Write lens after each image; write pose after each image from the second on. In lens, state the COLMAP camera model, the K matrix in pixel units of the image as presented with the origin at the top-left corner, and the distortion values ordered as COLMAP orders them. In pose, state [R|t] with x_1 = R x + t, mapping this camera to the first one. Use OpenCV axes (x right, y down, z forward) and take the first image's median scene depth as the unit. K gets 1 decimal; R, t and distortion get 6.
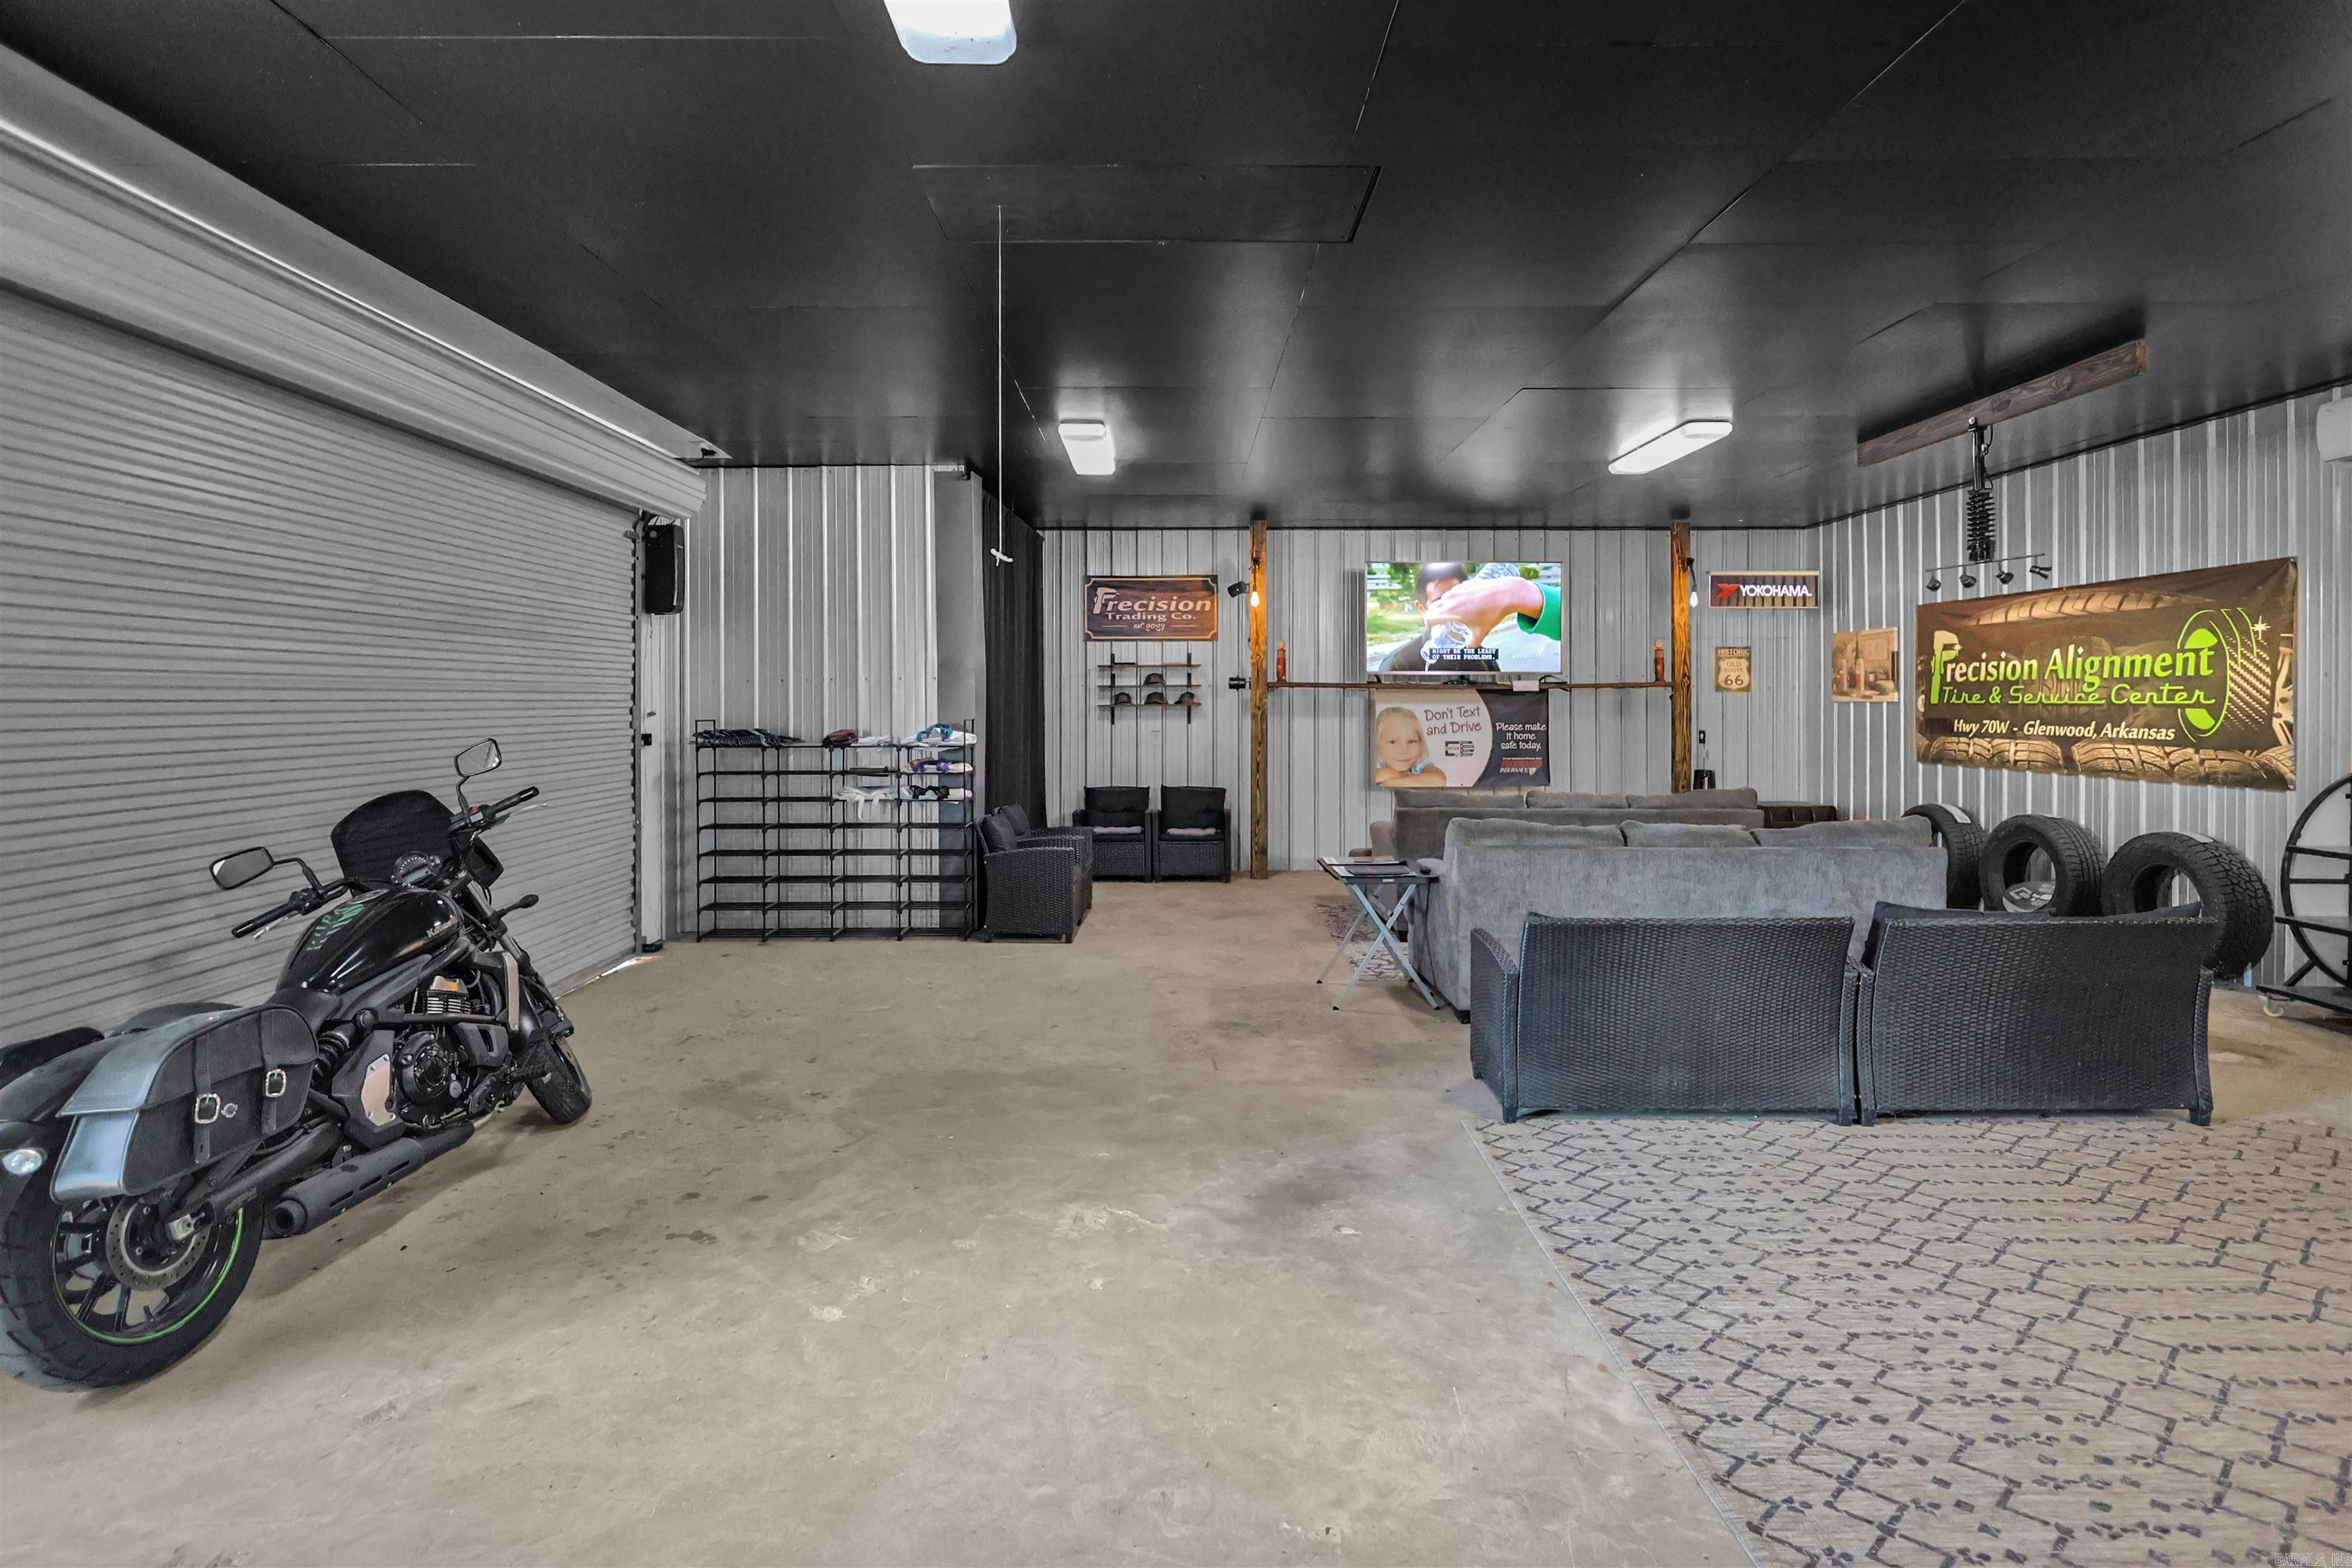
lens RADIAL K [[1173.6, 0, 1165.8], [0, 1173.6, 707.7], [0, 0, 1]] dist [0.001129, 0.001178]
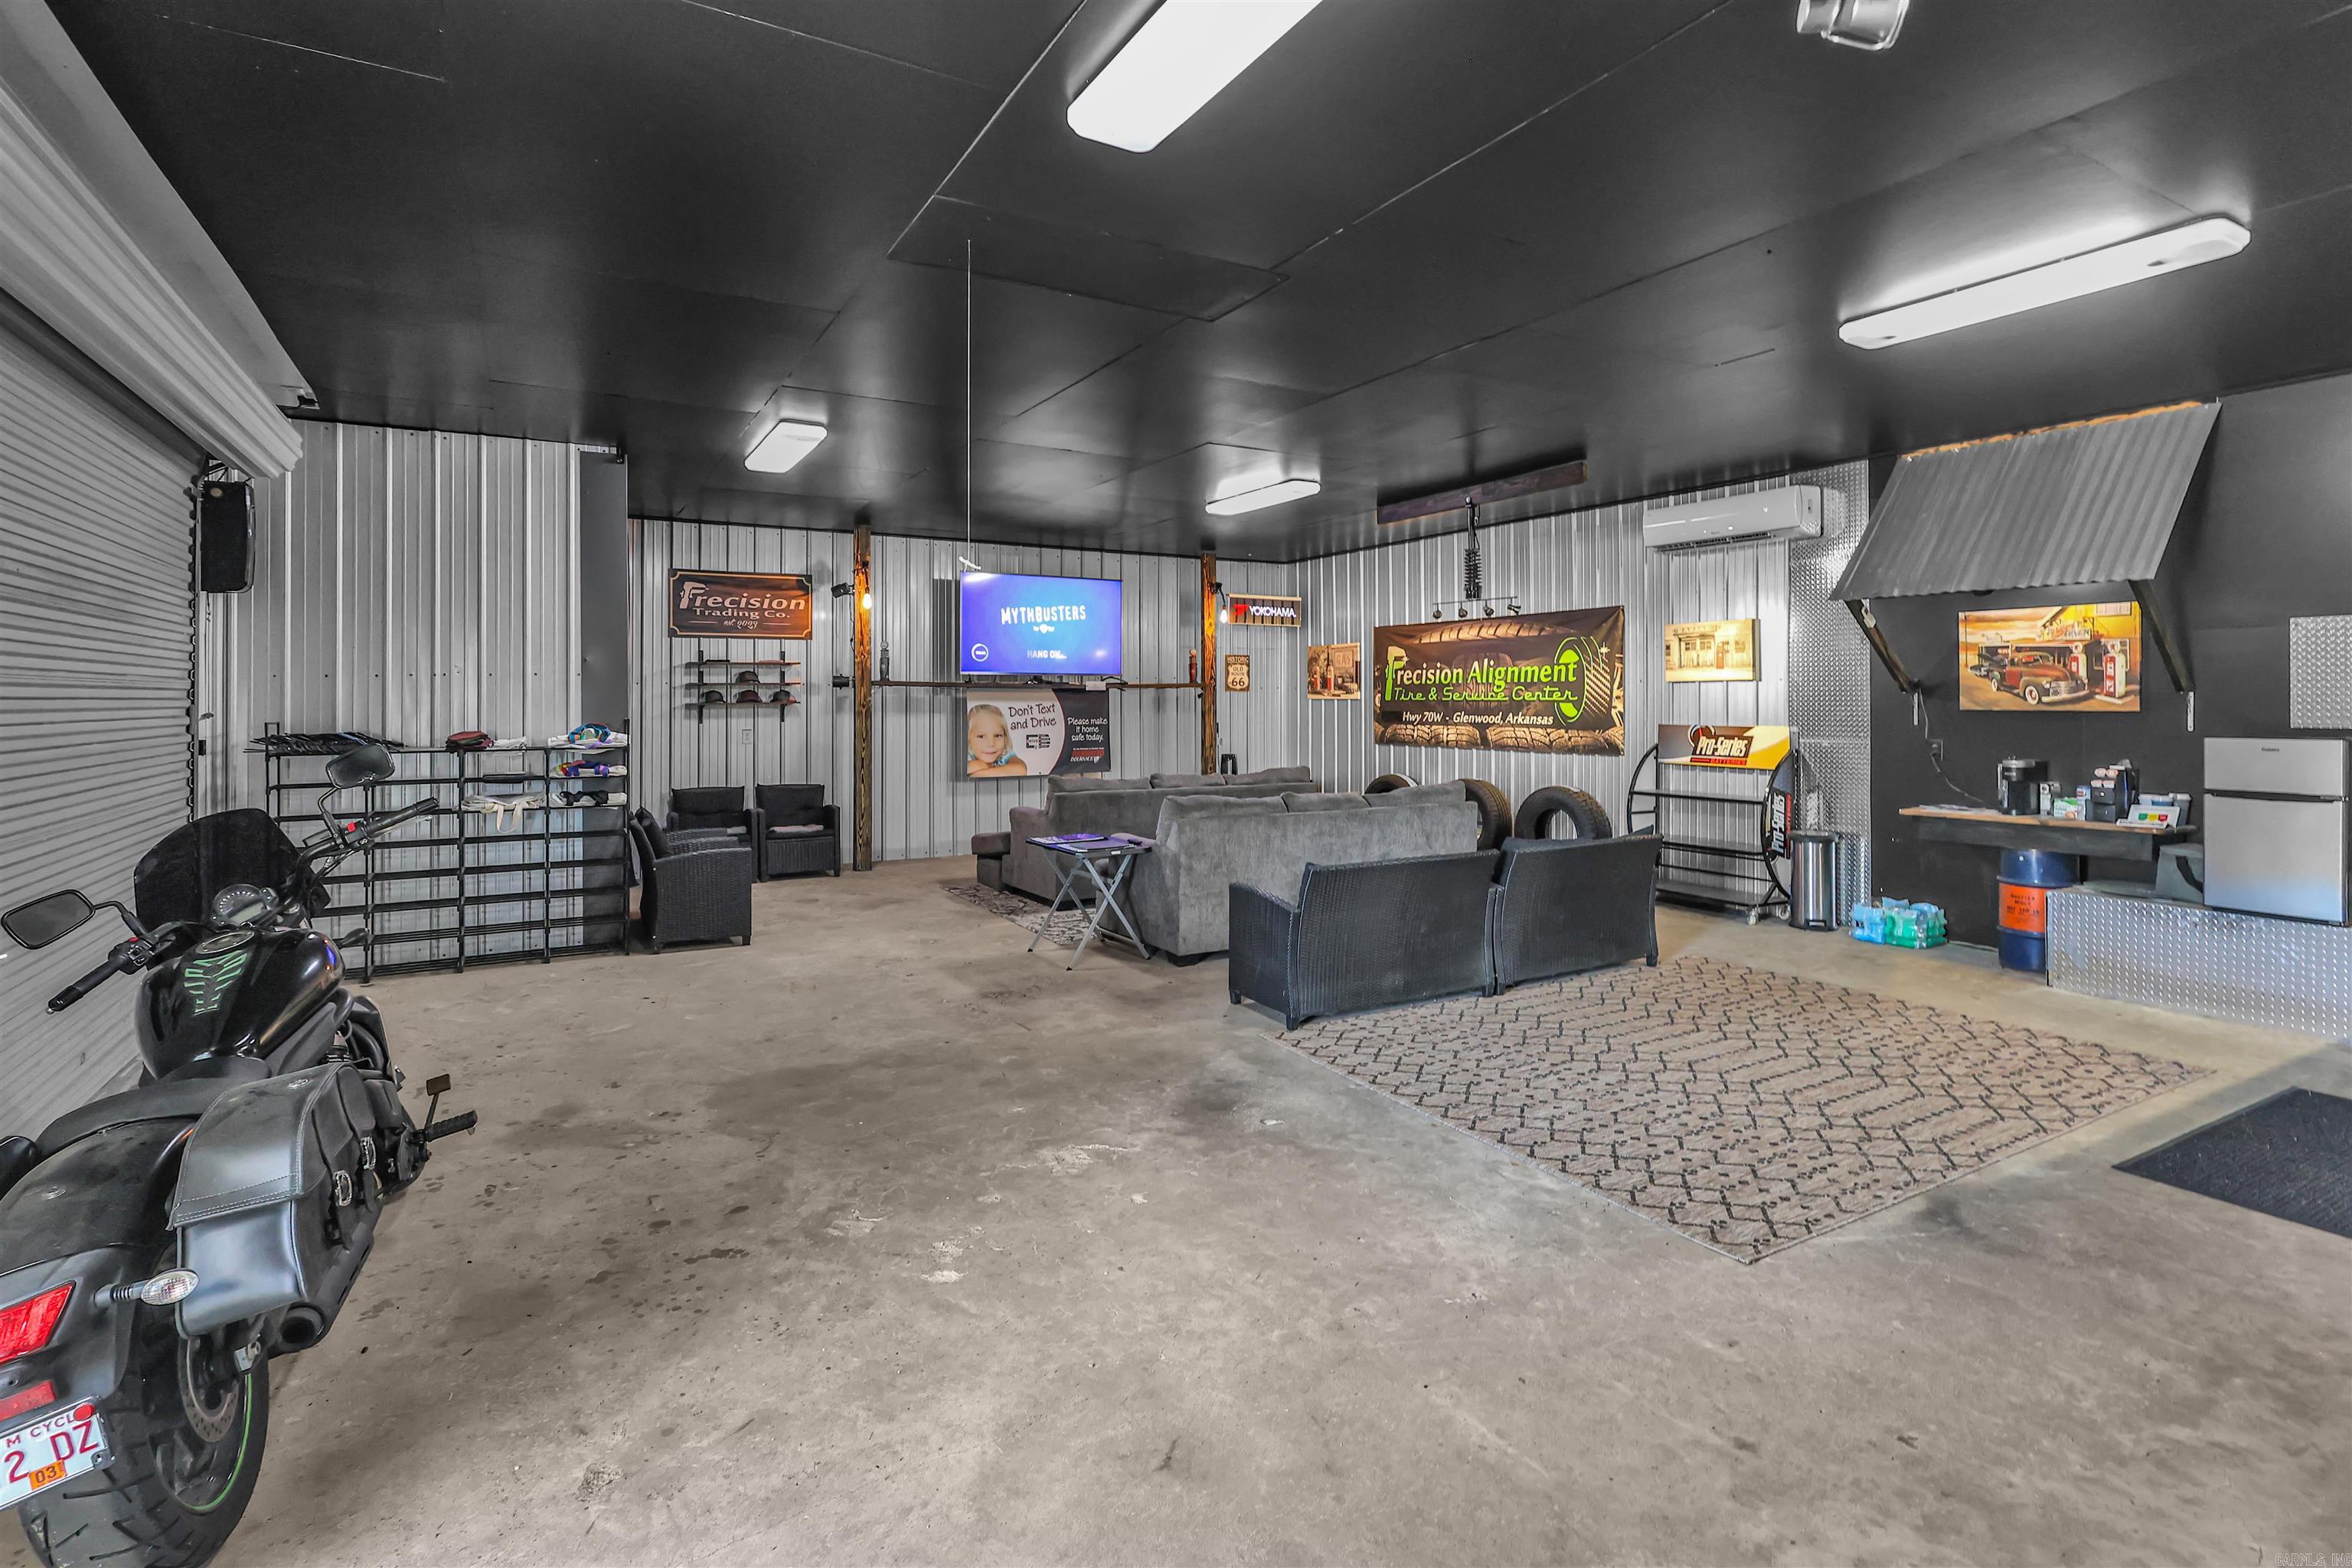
lens RADIAL K [[1122.3, 0, 1165.3], [0, 1122.3, 700.2], [0, 0, 1]] dist [0.000582, 0.000276]
pose [[0.868683, -0.001607, 0.495365, -0.224885], [0.004137, 0.999983, -0.004010, 0.000564], [-0.495351, 0.005533, 0.868675, 0.007033]]
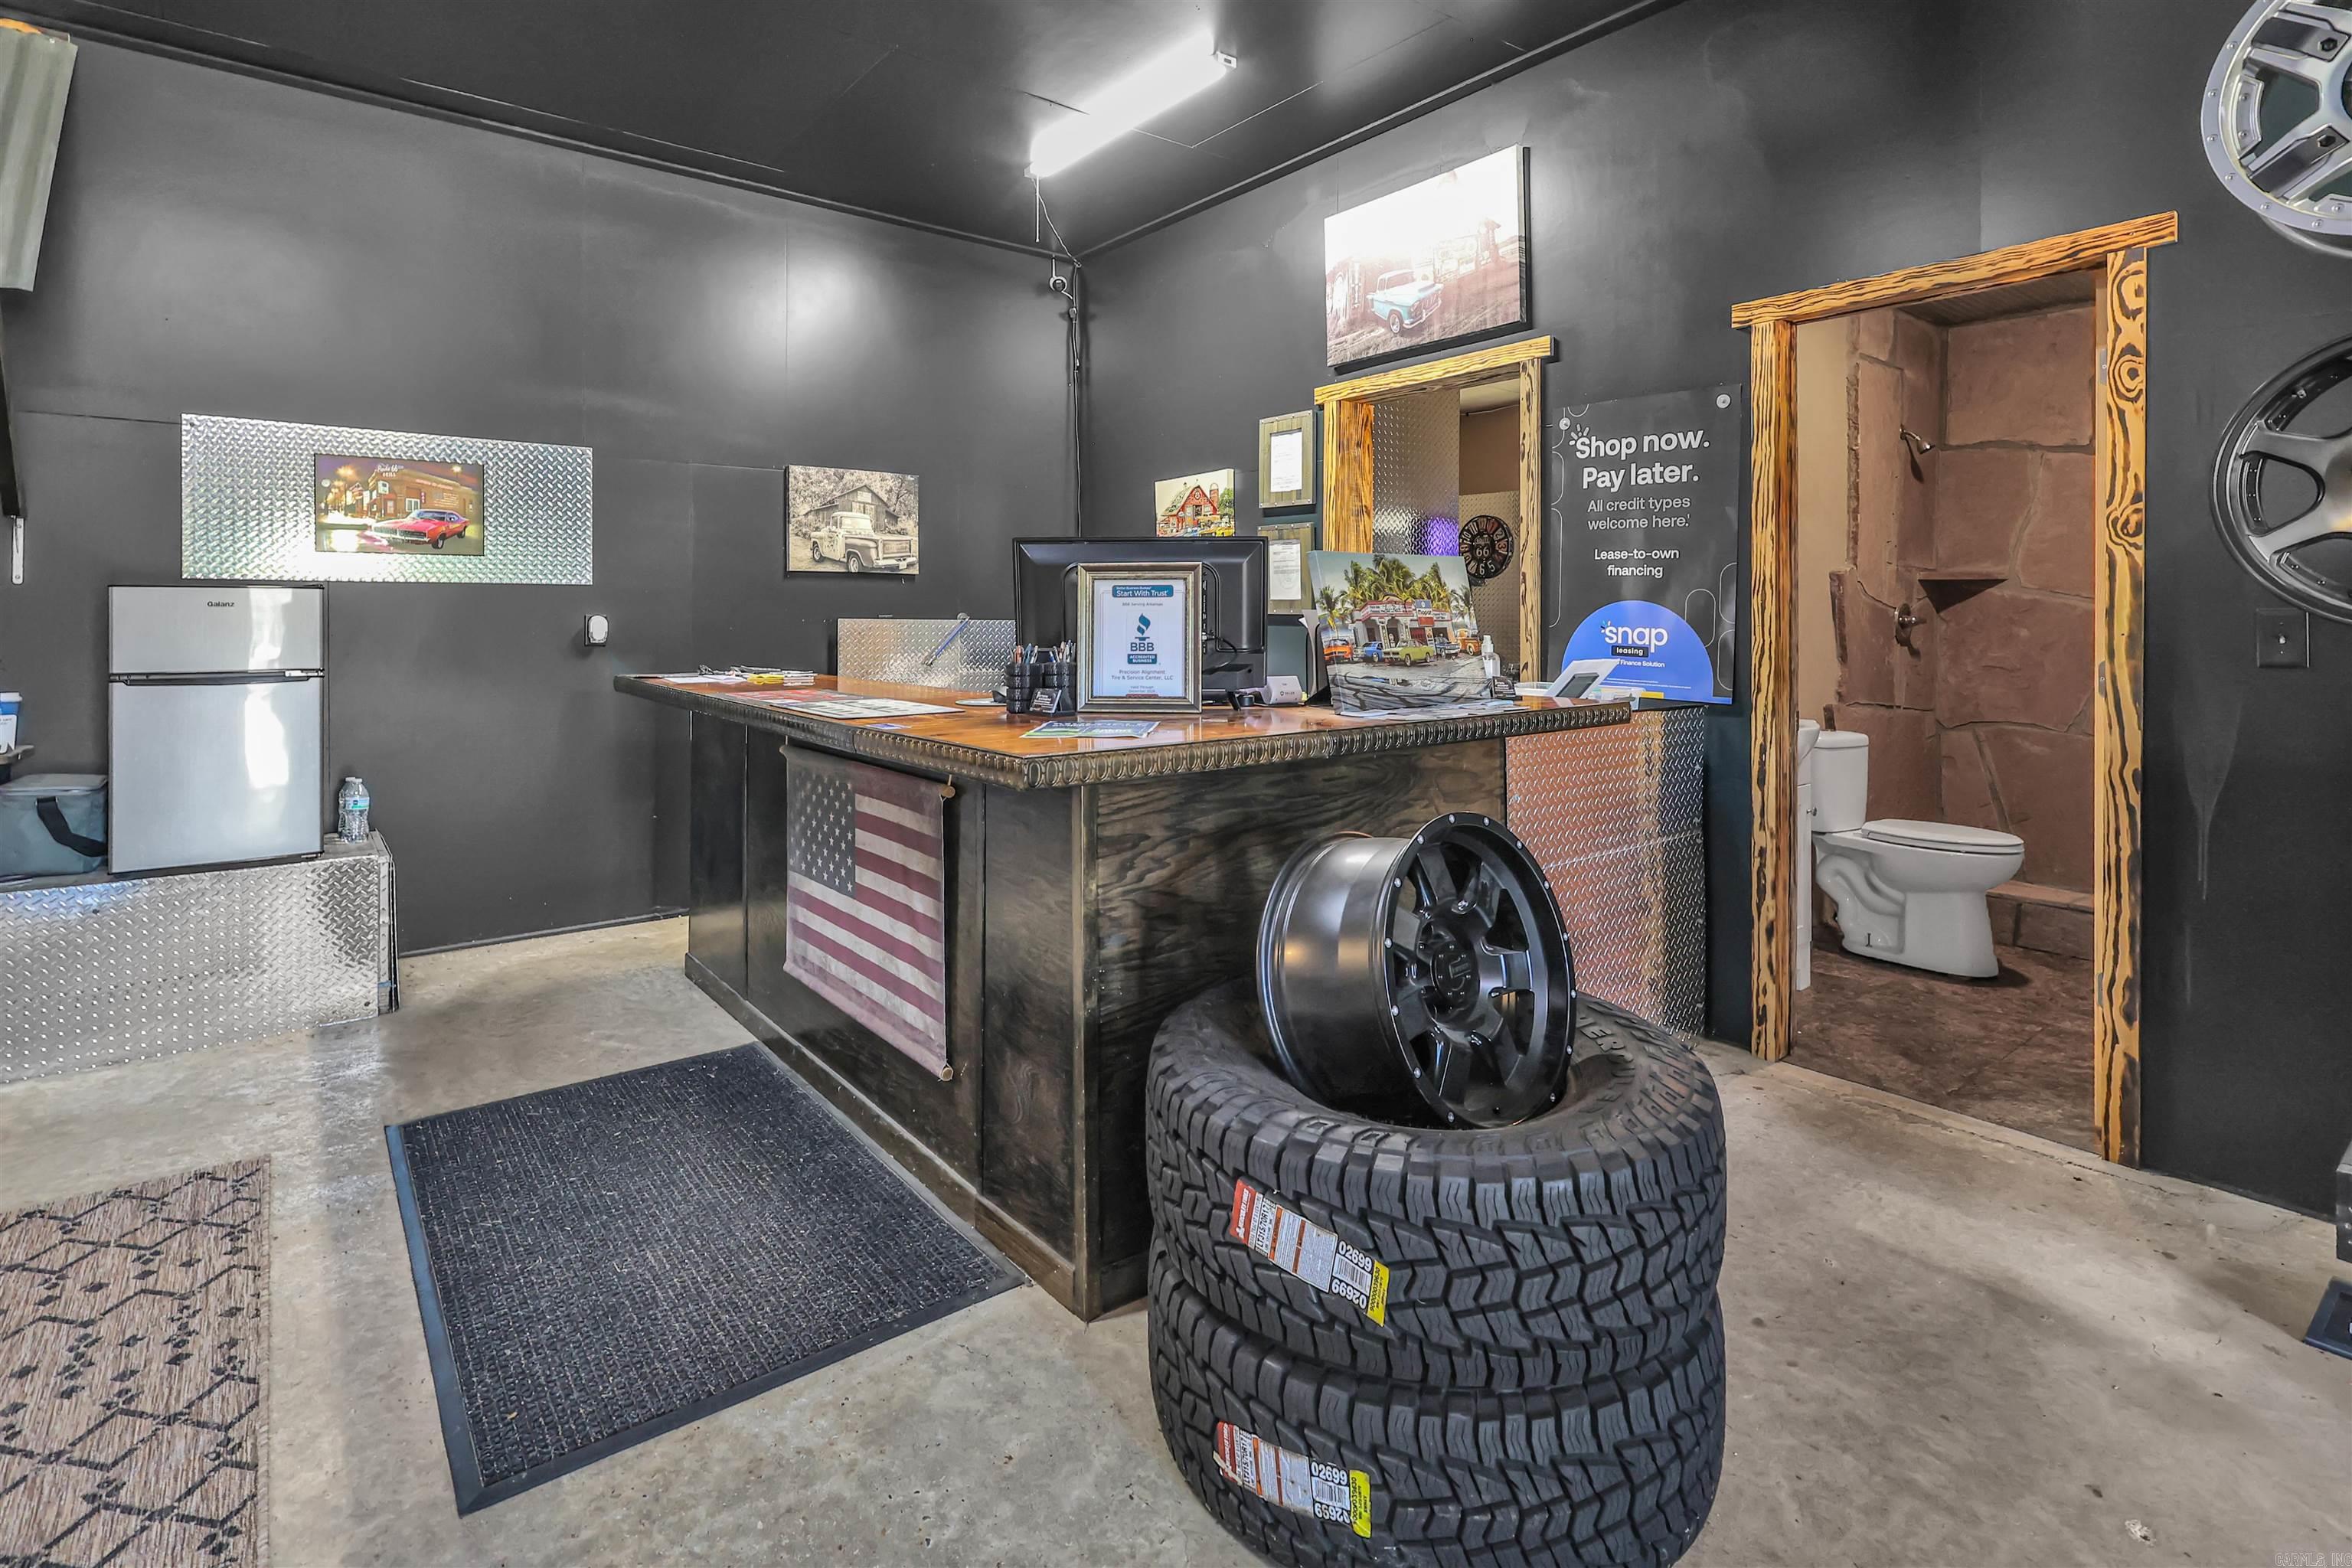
lens RADIAL K [[1122.3, 0, 1187.9], [0, 1122.3, 651.0], [0, 0, 1]] dist [0.000582, 0.000276]
pose [[-0.630101, -0.025011, 0.776110, 0.100870], [0.005690, 0.999306, 0.036823, 0.032367], [-0.776492, 0.027618, -0.629522, 0.230597]]
